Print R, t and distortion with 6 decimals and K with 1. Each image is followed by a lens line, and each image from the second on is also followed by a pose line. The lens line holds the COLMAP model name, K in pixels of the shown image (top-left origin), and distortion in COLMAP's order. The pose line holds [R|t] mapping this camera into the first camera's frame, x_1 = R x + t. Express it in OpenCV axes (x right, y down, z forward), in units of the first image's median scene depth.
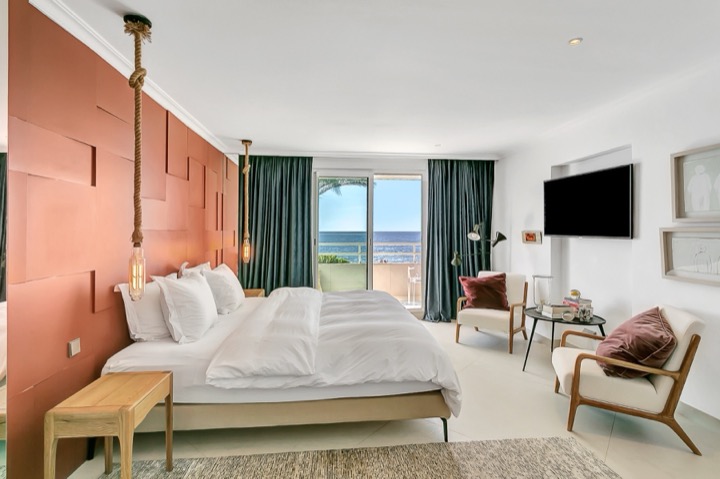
lens RADIAL K [[353.9, 0, 359.7], [0, 353.9, 232.4], [0, 0, 1]] dist [0.000946, -0.000132]
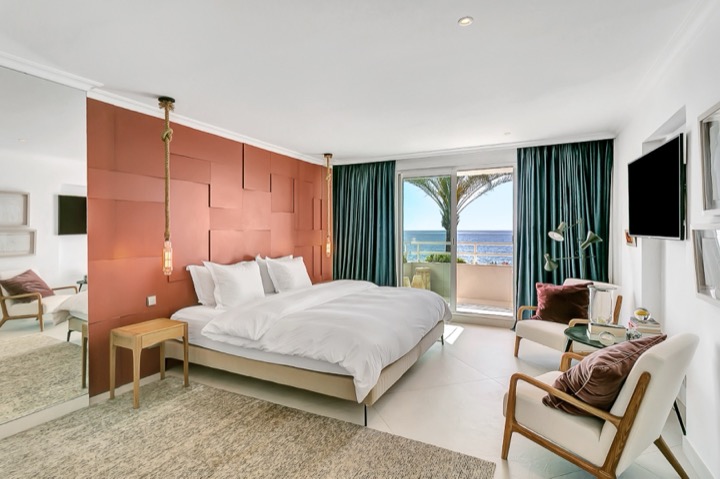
lens RADIAL K [[362.0, 0, 361.1], [0, 362.0, 232.8], [0, 0, 1]] dist [0.001077, 0.000273]
pose [[0.848639, 0.000577, -0.528972, 0.658232], [0.001720, 0.999991, 0.003849, -0.000601], [0.528969, -0.004176, 0.848631, 0.049489]]
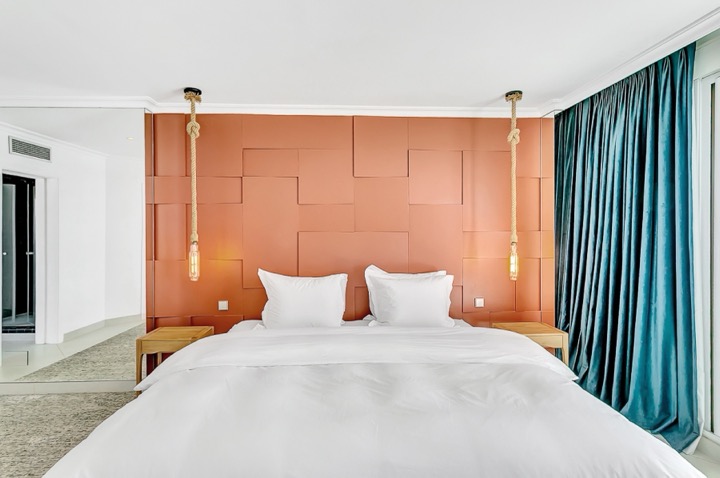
lens RADIAL K [[362.0, 0, 361.1], [0, 362.0, 232.3], [0, 0, 1]] dist [0.001077, 0.000273]
pose [[-0.041092, -0.005466, -0.999140, 0.570831], [0.000403, 0.999985, -0.005488, 0.001063], [0.999155, -0.000629, -0.041089, 1.184047]]
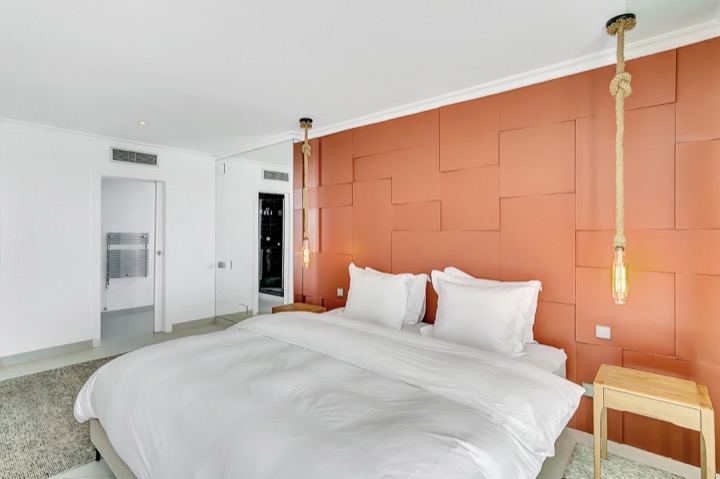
lens RADIAL K [[365.3, 0, 359.8], [0, 365.3, 227.5], [0, 0, 1]] dist [0.014362, 0.000436]
pose [[-0.720569, -0.008708, -0.693328, 0.346776], [-0.001491, 0.999938, -0.011009, -0.003175], [0.693381, -0.006899, -0.720538, 1.749350]]
